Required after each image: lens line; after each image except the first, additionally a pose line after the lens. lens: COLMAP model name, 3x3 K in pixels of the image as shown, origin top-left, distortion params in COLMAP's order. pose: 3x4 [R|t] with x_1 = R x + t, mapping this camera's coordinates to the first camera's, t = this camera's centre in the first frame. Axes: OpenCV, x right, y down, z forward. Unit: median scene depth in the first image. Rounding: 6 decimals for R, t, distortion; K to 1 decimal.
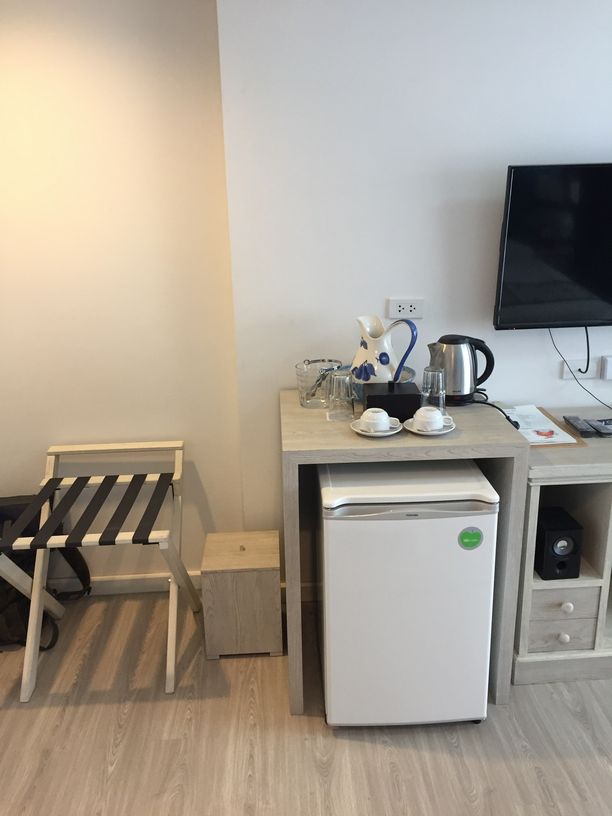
lens RADIAL K [[682.6, 0, 306.8], [0, 682.6, 407.8], [0, 0, 1]] dist [0.058914, -0.057145]
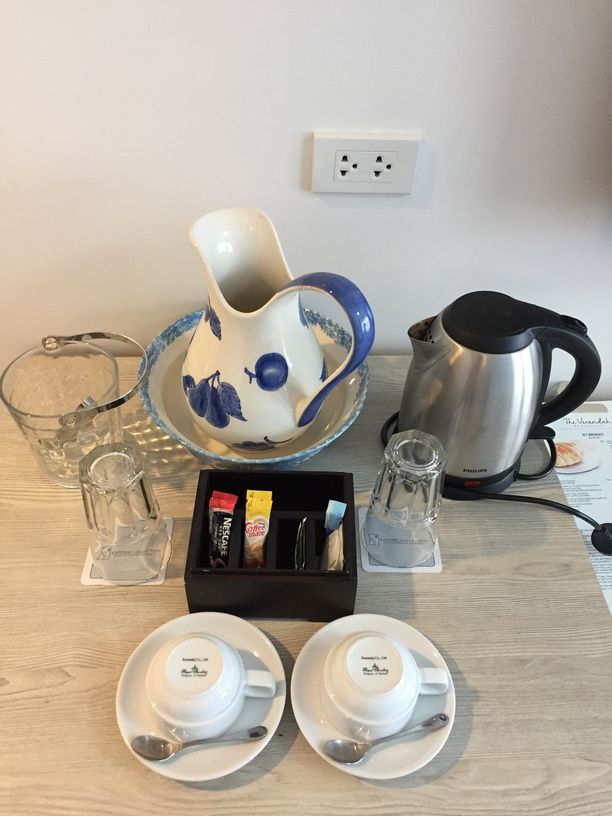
lens RADIAL K [[682.6, 0, 305.0], [0, 682.6, 408.4], [0, 0, 1]] dist [0.058914, -0.057145]
pose [[0.998727, 0.039550, 0.031295, 0.119512], [-0.049379, 0.893062, 0.447216, -0.202989], [-0.010261, -0.448192, 0.893878, 0.698576]]
